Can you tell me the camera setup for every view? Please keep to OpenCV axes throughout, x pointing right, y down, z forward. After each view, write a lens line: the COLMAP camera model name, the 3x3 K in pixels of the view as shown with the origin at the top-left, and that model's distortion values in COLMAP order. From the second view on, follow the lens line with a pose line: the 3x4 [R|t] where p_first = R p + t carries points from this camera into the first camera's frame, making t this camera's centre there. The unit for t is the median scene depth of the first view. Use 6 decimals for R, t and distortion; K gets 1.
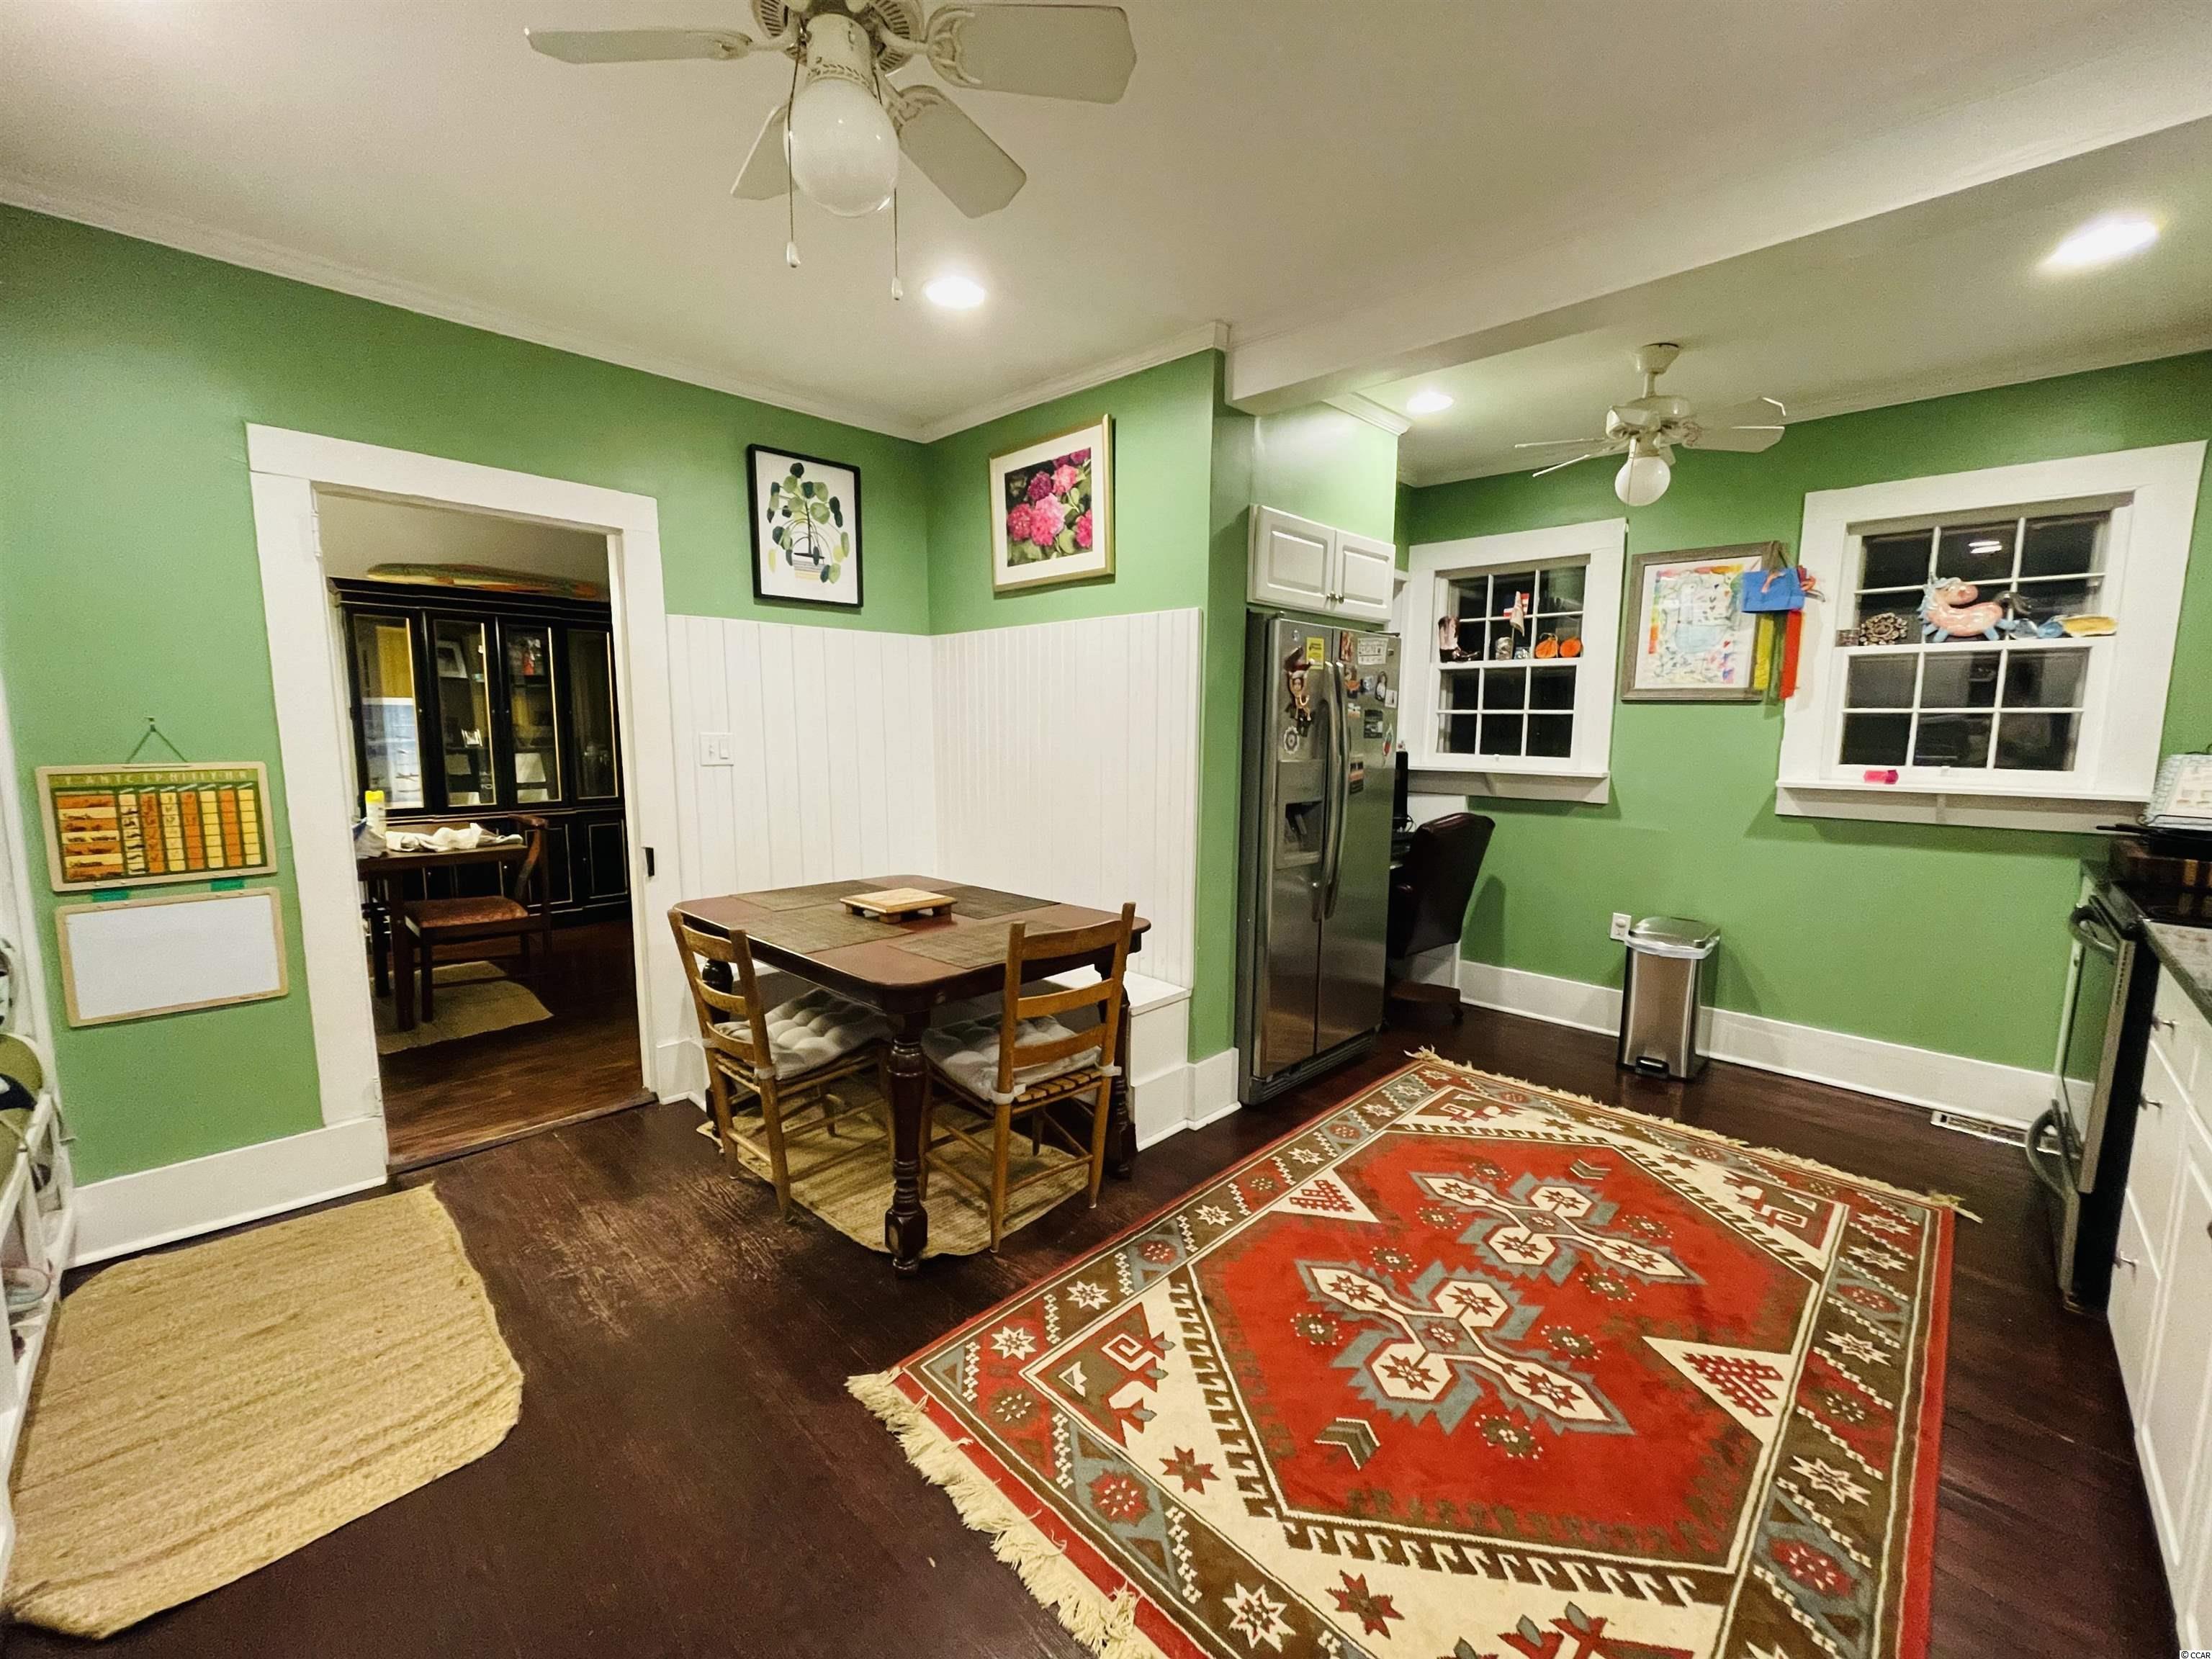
lens RADIAL K [[889.6, 0, 1105.8], [0, 889.6, 830.8], [0, 0, 1]] dist [-0.003156, -0.000104]
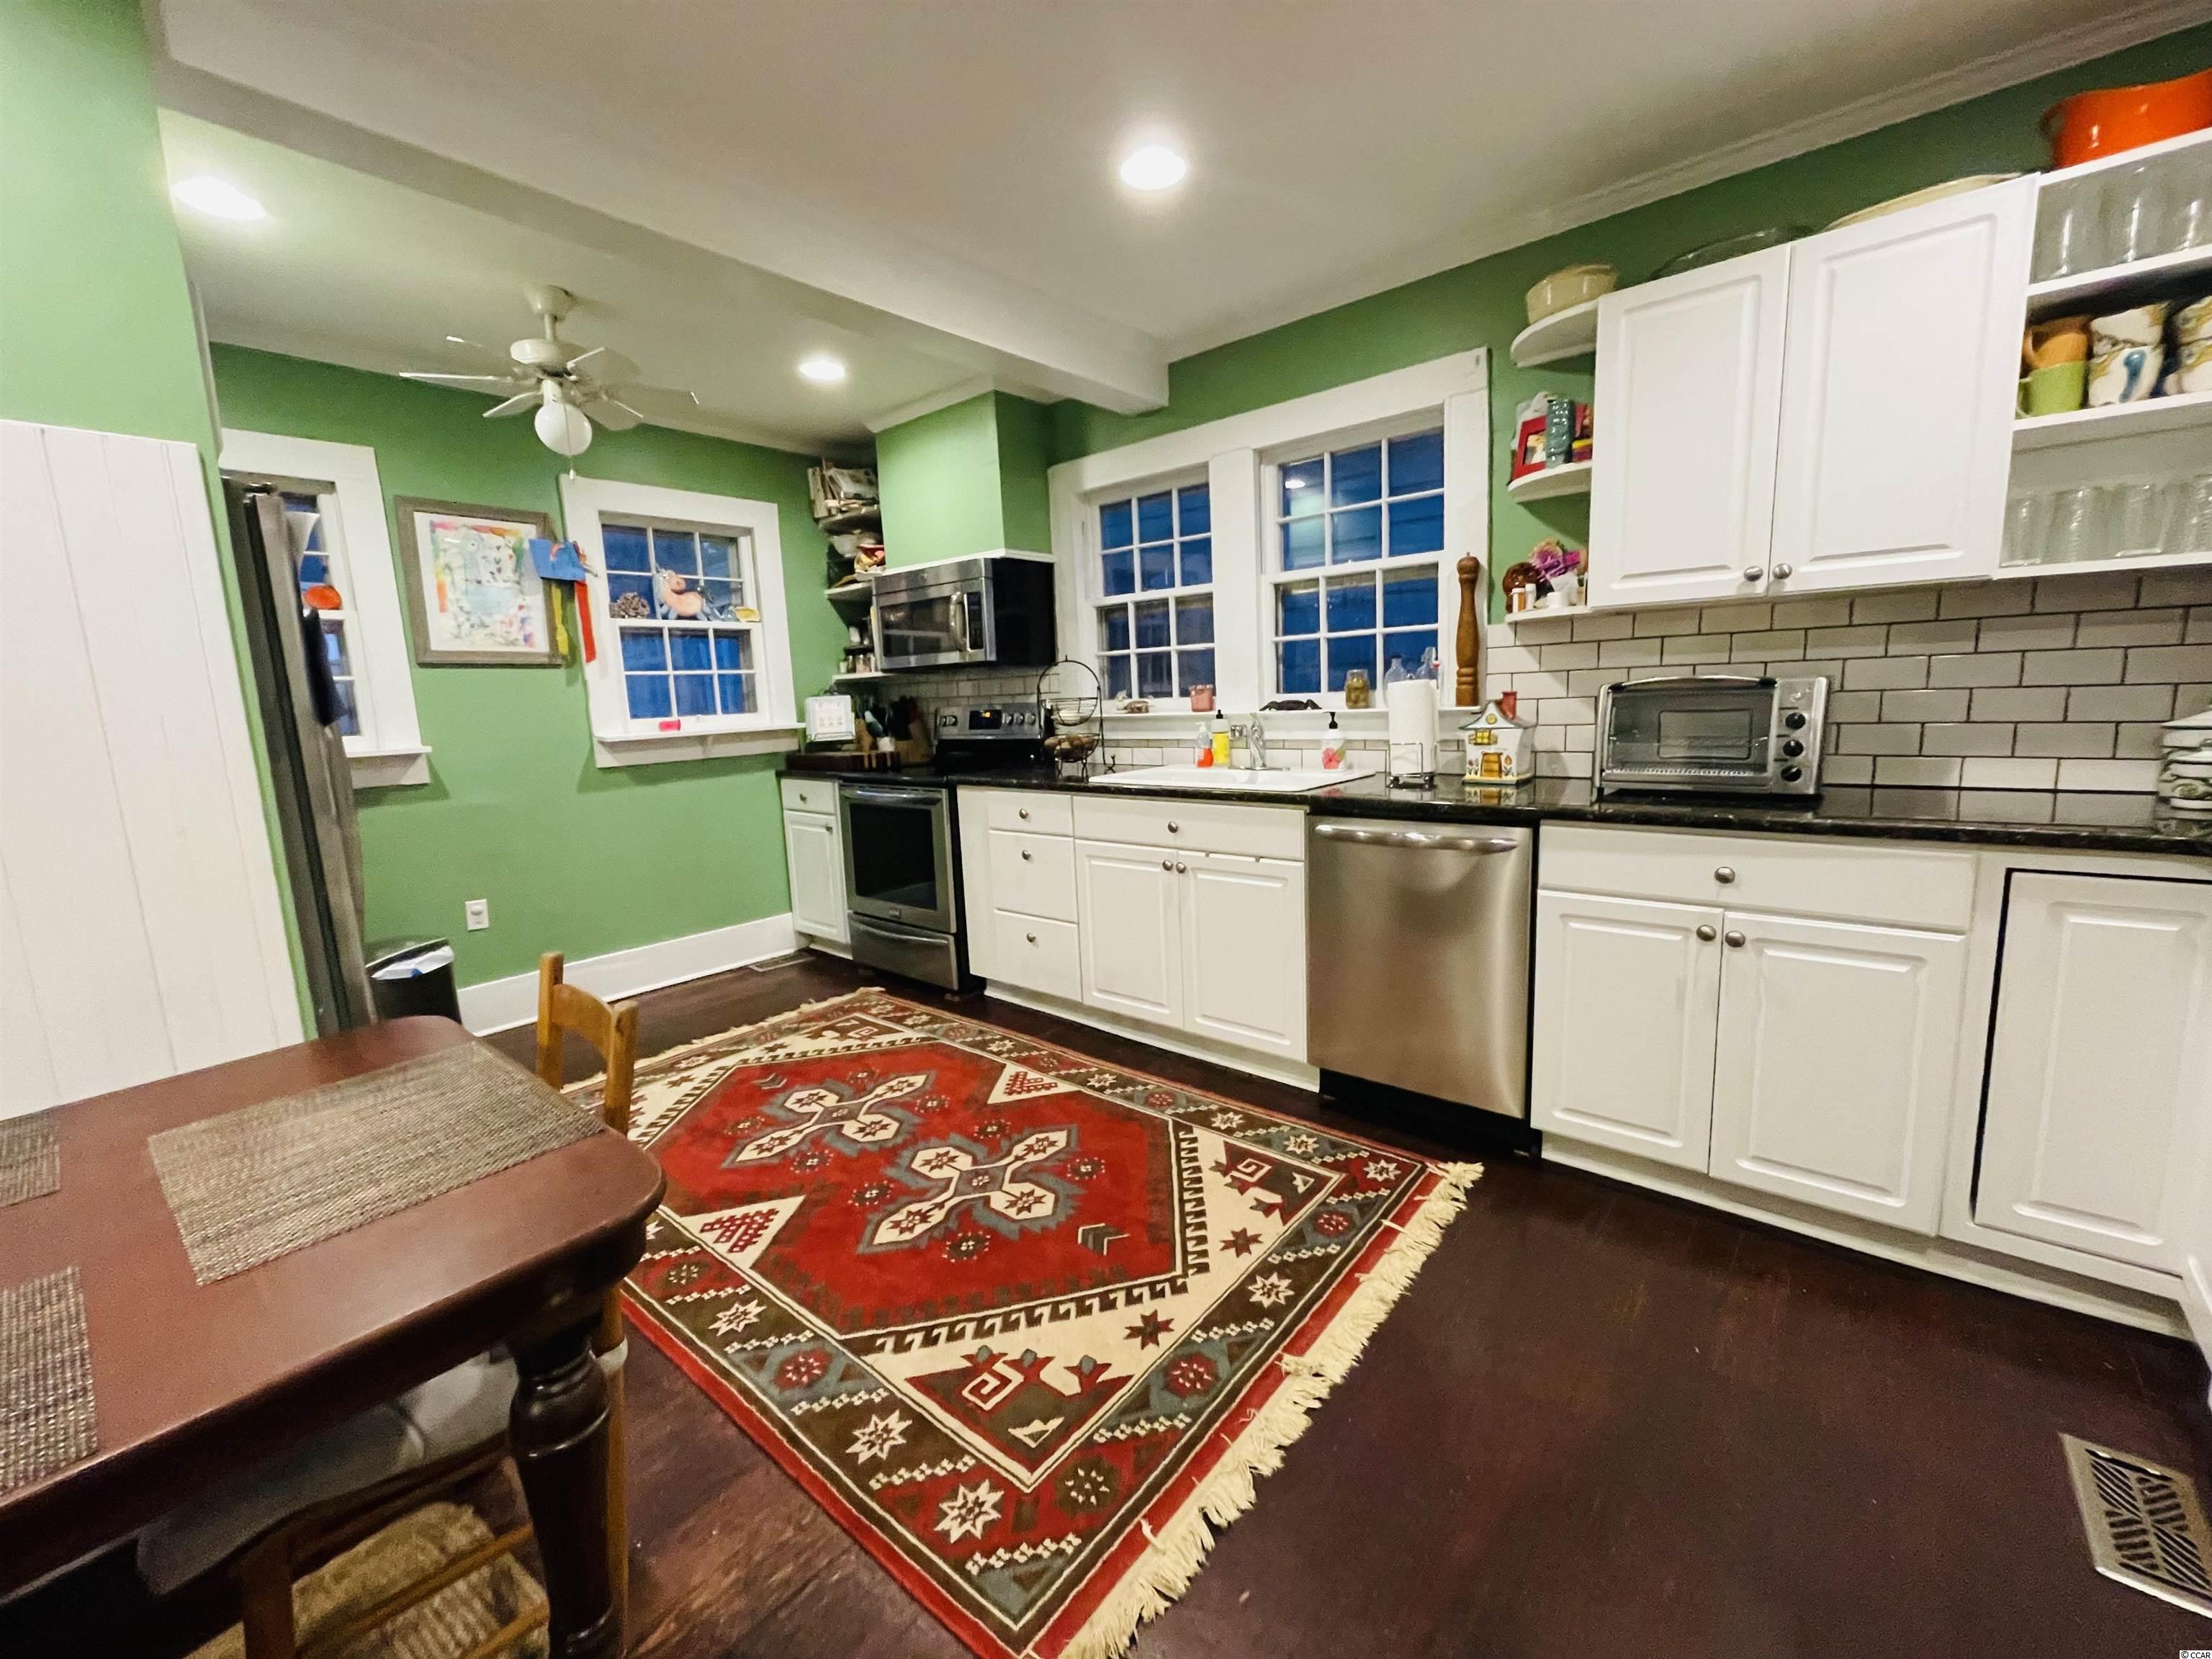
lens RADIAL K [[889.6, 0, 1106.6], [0, 889.6, 824.8], [0, 0, 1]] dist [-0.003156, -0.000104]
pose [[-0.089130, -0.151908, 0.984368, -0.613181], [0.164539, 0.972477, 0.164971, -0.044048], [-0.982335, 0.176670, -0.061682, 0.711329]]
